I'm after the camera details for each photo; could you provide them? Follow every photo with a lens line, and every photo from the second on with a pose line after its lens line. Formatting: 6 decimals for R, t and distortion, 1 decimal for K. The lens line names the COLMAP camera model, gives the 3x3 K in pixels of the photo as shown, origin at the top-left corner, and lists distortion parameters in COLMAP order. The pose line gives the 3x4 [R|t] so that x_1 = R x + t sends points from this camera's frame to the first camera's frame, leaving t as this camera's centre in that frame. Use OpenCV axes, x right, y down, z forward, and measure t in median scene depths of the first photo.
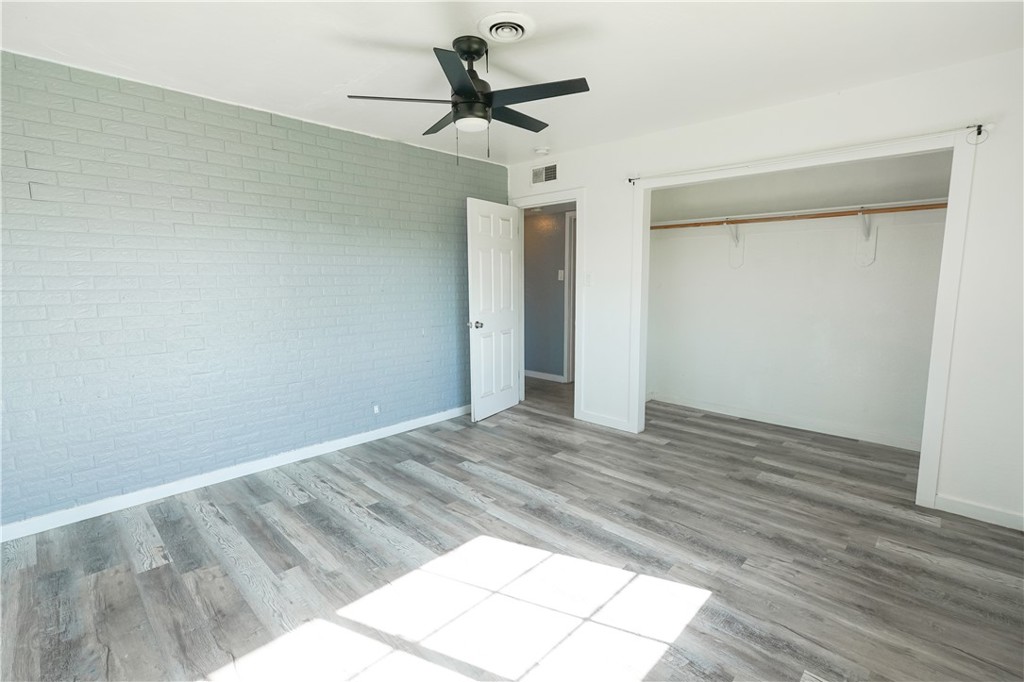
lens RADIAL K [[475.9, 0, 512.0], [0, 475.9, 341.0], [0, 0, 1]] dist [-0.017460, 0.009061]
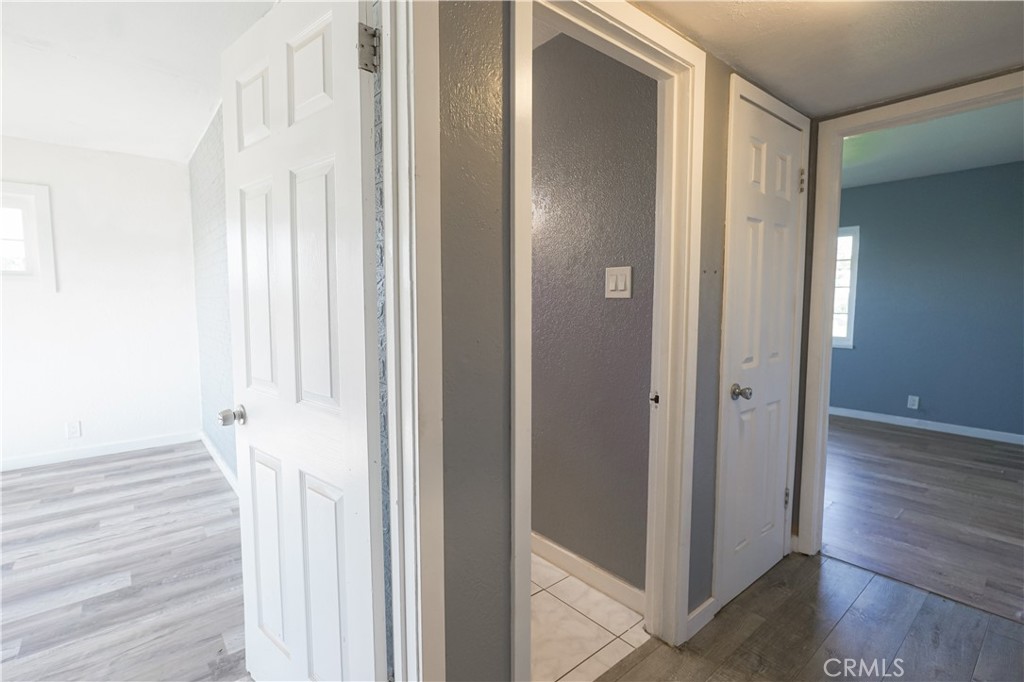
lens RADIAL K [[479.9, 0, 512.0], [0, 479.9, 341.0], [0, 0, 1]] dist [-0.001311, 0.000125]
pose [[-0.115169, 0.085531, -0.989657, 0.444859], [-0.137256, 0.985359, 0.101132, -0.267009], [0.983818, 0.147483, -0.101743, 2.185885]]
